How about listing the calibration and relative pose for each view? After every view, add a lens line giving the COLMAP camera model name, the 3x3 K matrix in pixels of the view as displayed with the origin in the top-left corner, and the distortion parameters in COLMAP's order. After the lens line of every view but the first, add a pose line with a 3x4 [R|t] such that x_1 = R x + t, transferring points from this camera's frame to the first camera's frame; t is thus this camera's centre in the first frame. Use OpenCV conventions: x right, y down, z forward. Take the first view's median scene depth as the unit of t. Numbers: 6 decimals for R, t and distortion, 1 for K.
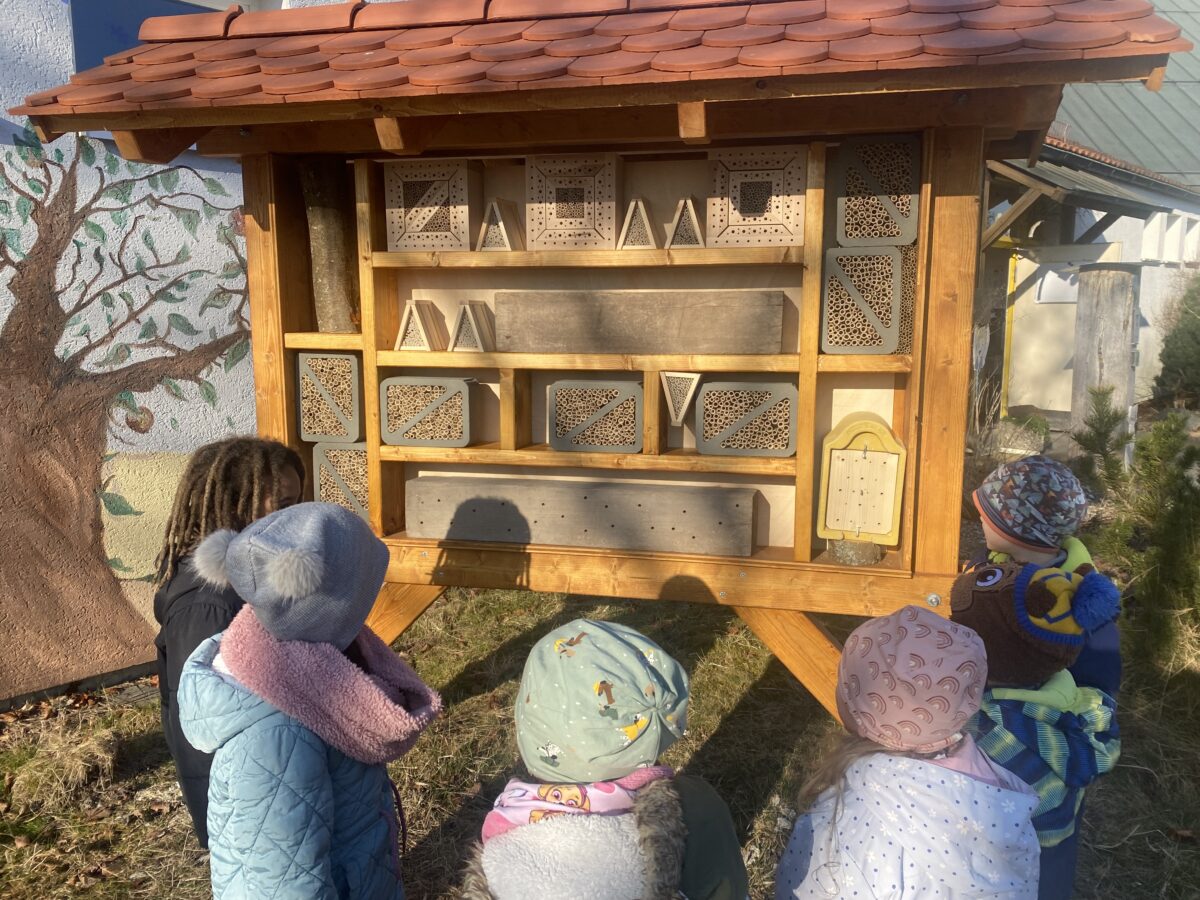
lens RADIAL K [[905.3, 0, 610.1], [0, 905.3, 449.1], [0, 0, 1]] dist [0.029315, -0.023748]
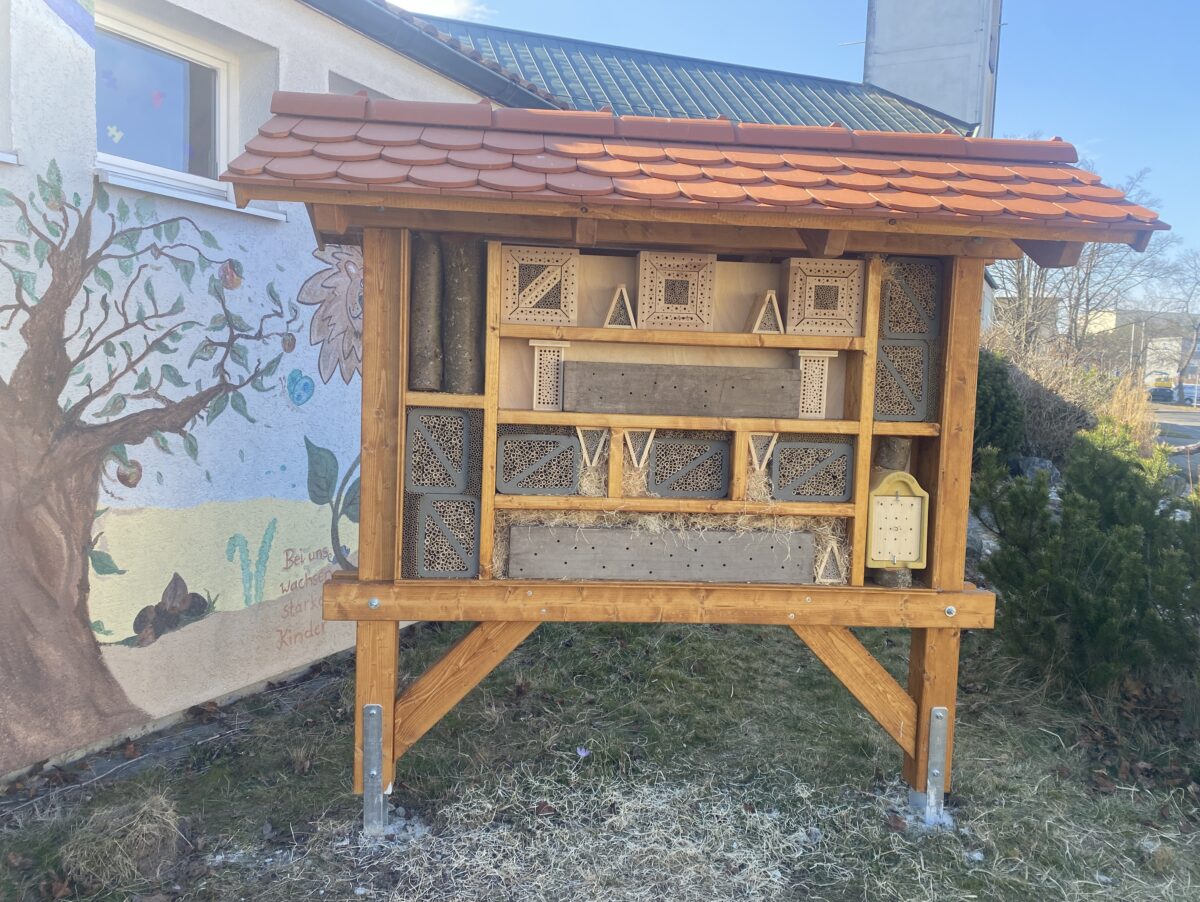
lens RADIAL K [[905.3, 0, 602.7], [0, 905.3, 442.1], [0, 0, 1]] dist [0.029315, -0.023748]
pose [[0.951603, 0.011496, 0.307114, -0.353405], [0.010329, 0.997539, -0.069344, 0.006875], [-0.307155, 0.069160, 0.949143, -0.066653]]
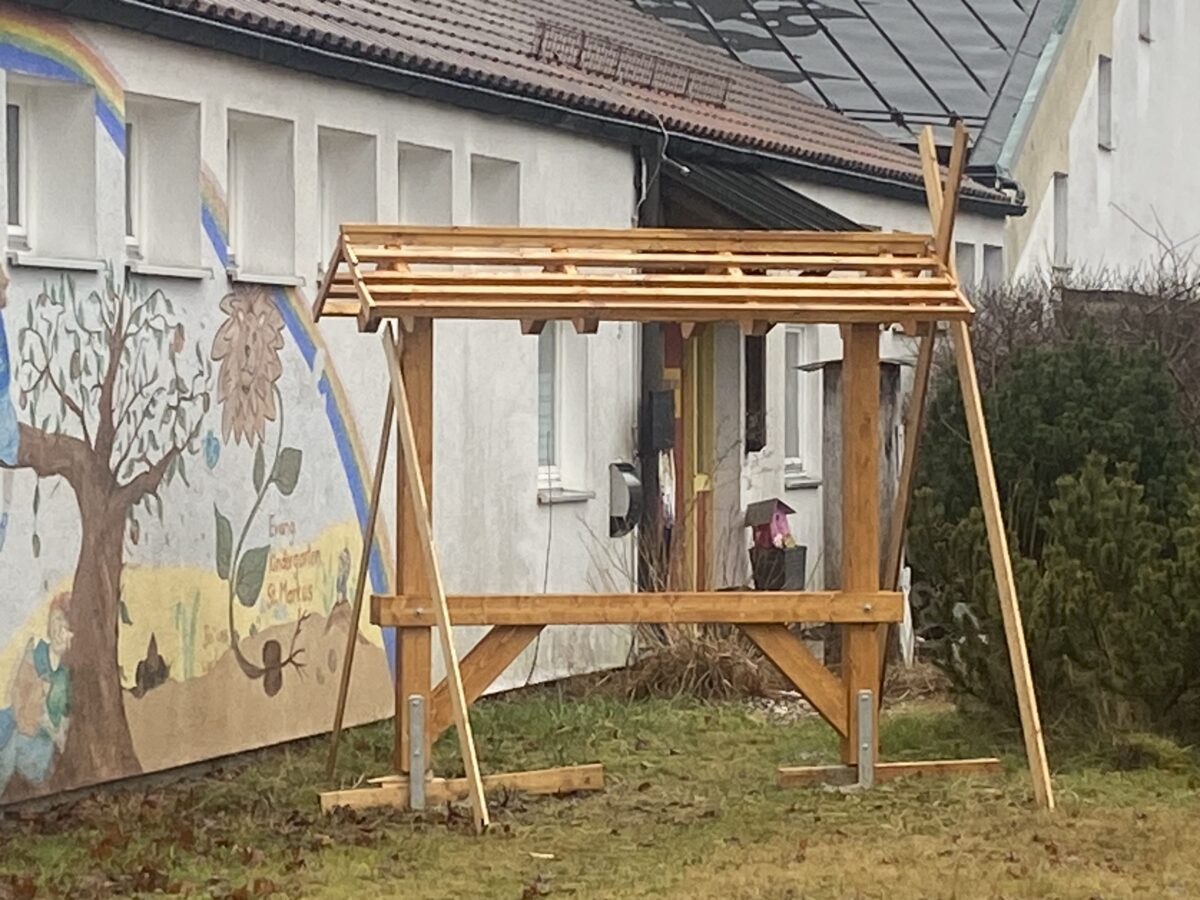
lens RADIAL K [[4330.3, 0, 604.7], [0, 4330.3, 449.7], [0, 0, 1]] dist [0.461145, 0.000000]
pose [[0.879242, 0.000210, 0.476375, -2.507934], [0.067815, 0.989760, -0.125602, 0.555677], [-0.471523, 0.142740, 0.870225, -3.716477]]
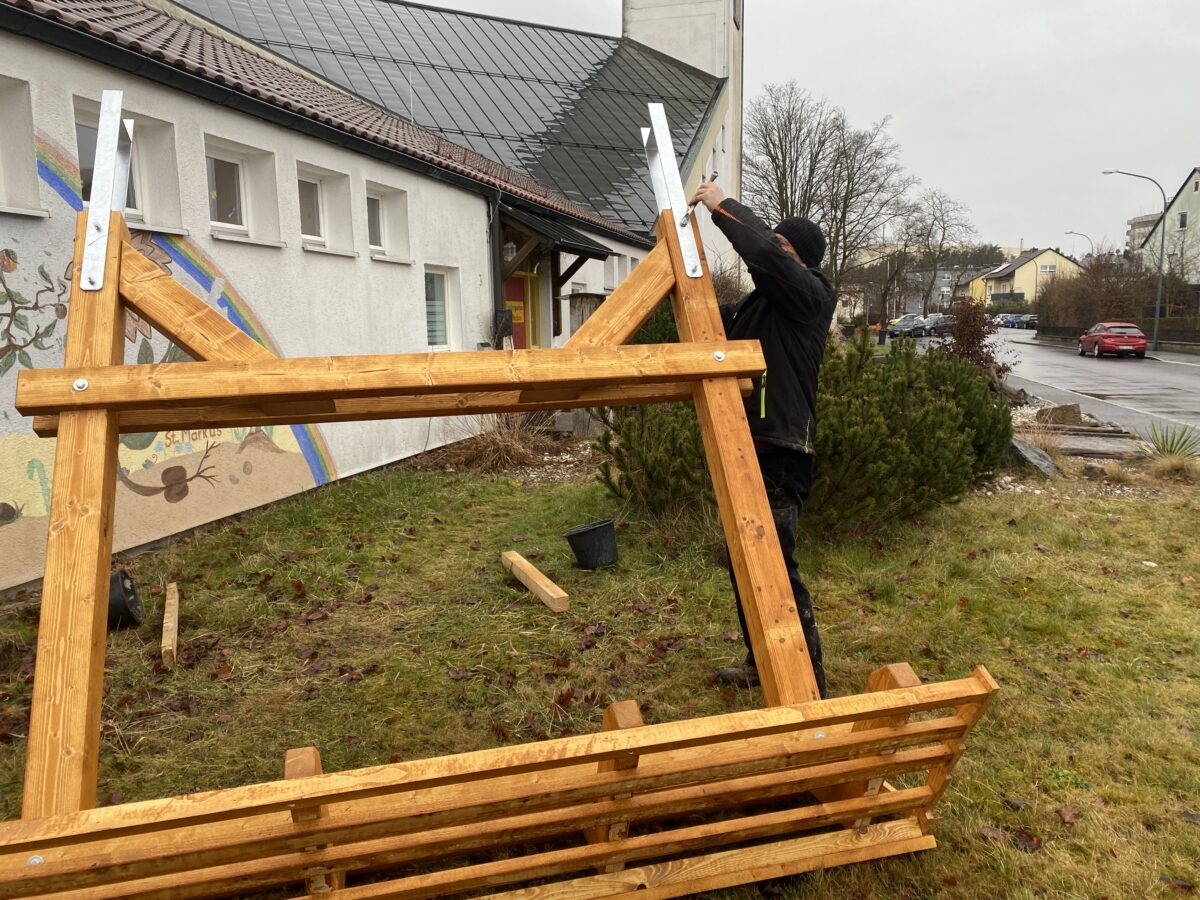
lens RADIAL K [[905.3, 0, 603.0], [0, 905.3, 454.1], [0, 0, 1]] dist [0.029315, -0.023748]
pose [[0.868771, -0.078617, 0.488934, -0.357685], [0.084113, 0.996398, 0.010755, 0.093322], [-0.488018, 0.031782, 0.872255, -0.615369]]
